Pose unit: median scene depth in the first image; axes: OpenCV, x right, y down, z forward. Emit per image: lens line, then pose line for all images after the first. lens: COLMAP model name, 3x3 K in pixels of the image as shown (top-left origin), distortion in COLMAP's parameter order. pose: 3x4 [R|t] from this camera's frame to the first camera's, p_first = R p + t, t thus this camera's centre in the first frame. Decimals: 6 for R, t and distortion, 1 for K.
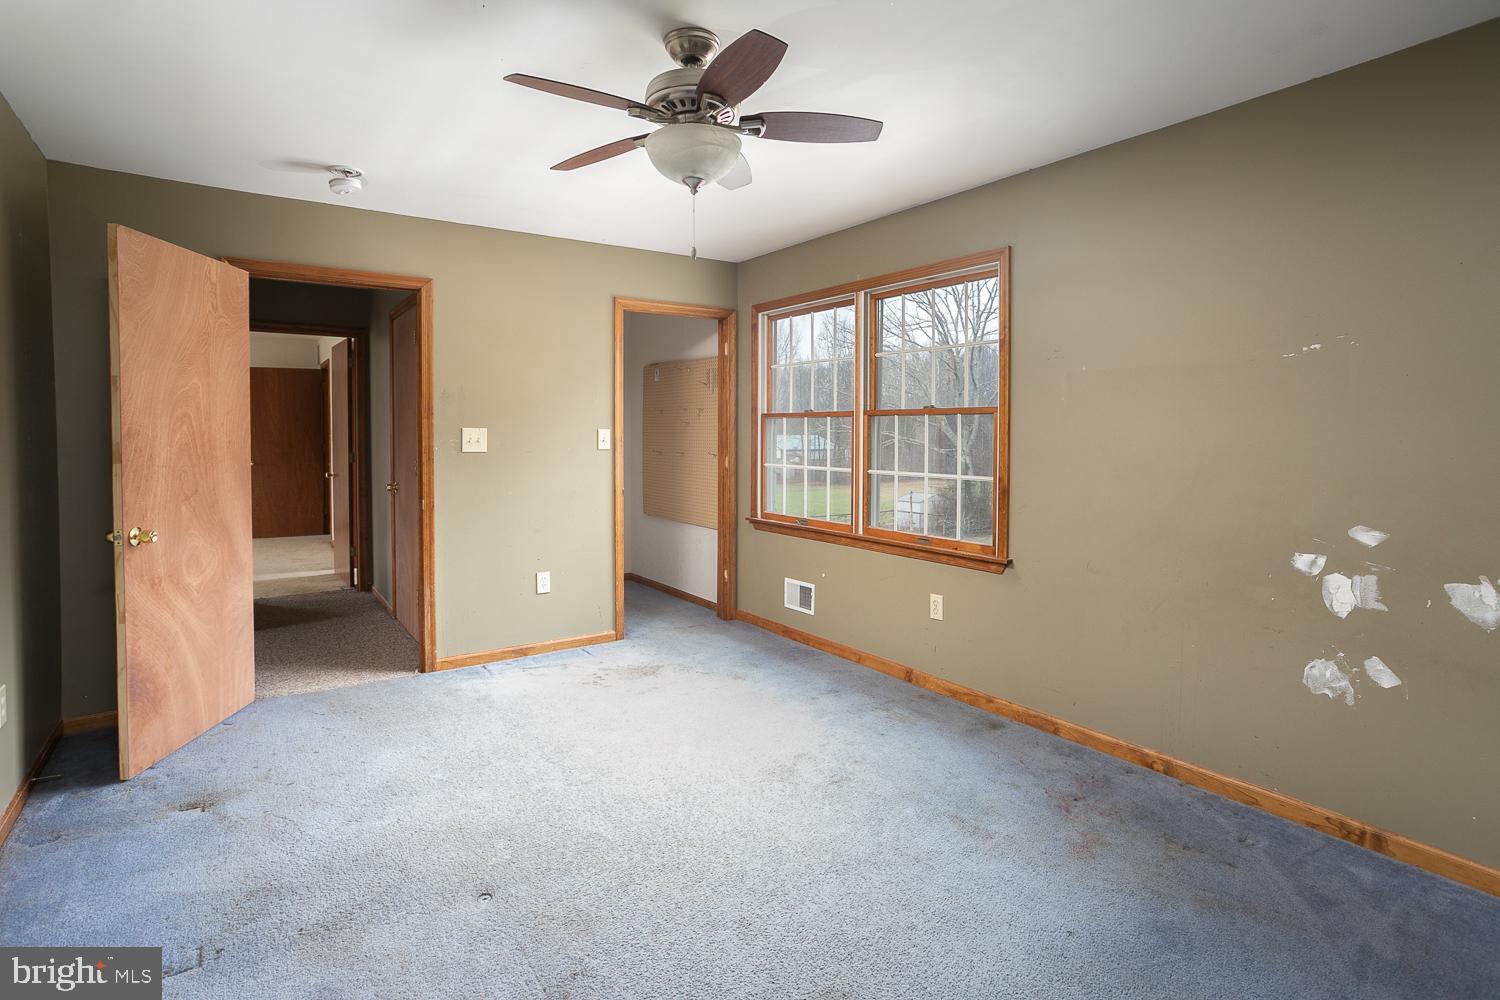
lens RADIAL K [[746.2, 0, 750.0], [0, 746.2, 500.0], [0, 0, 1]] dist [-0.064822, -0.000364]
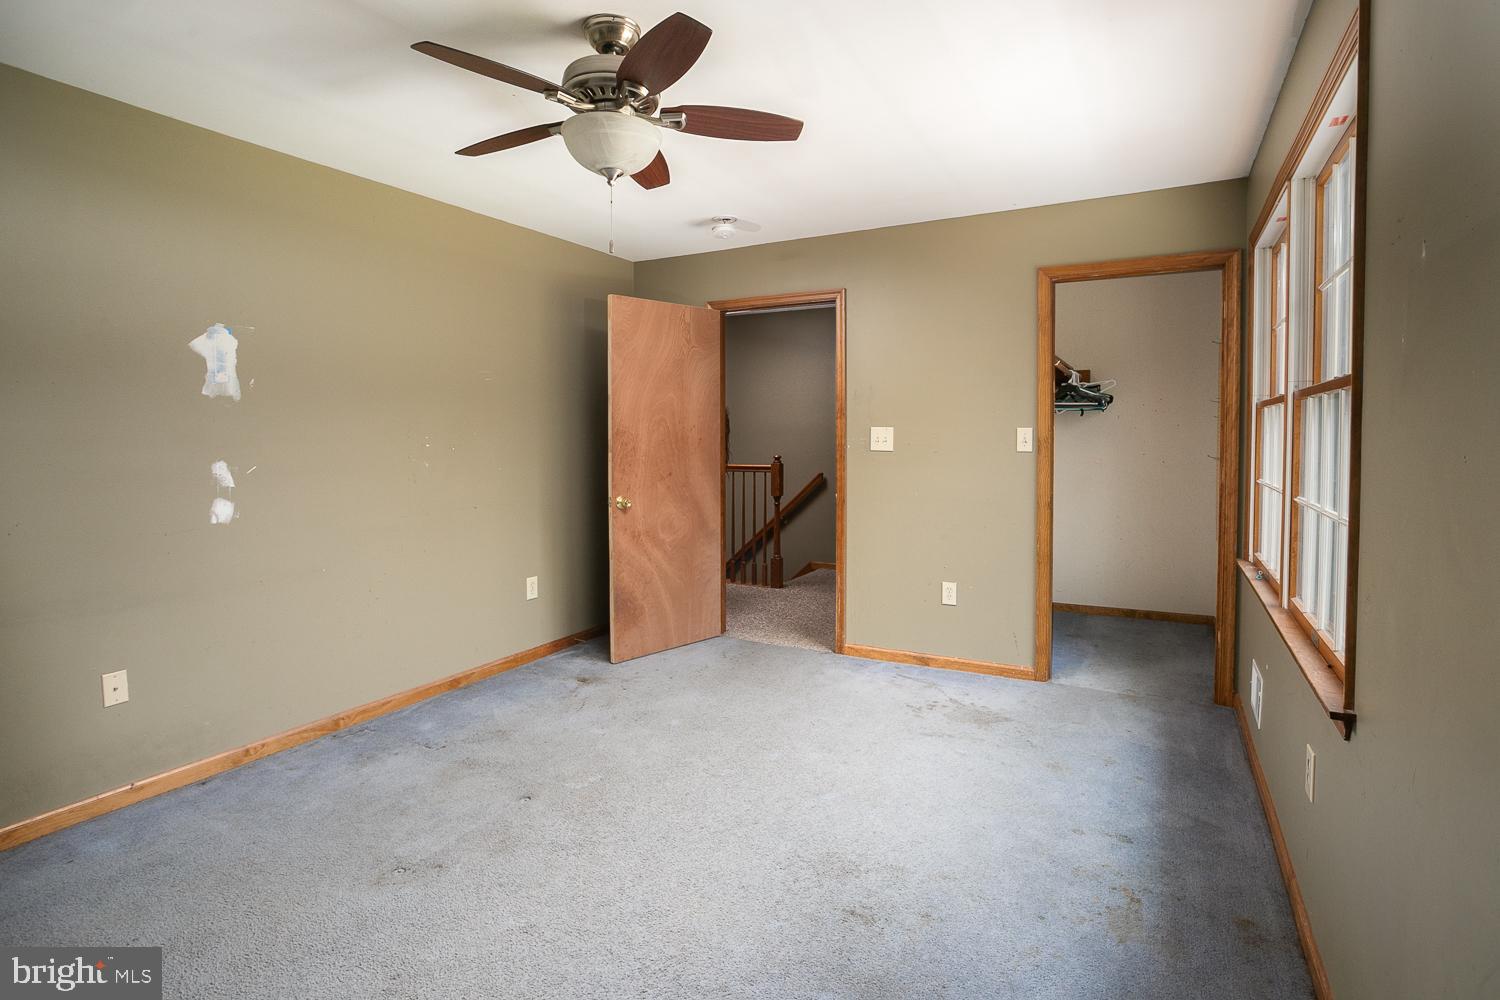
lens RADIAL K [[750.9, 0, 760.8], [0, 750.9, 494.3], [0, 0, 1]] dist [-0.035169, 0.016917]
pose [[0.438755, 0.066641, -0.896132, 0.588206], [-0.074057, 0.996536, 0.037848, -0.039277], [0.895550, 0.049759, 0.442170, 0.484325]]
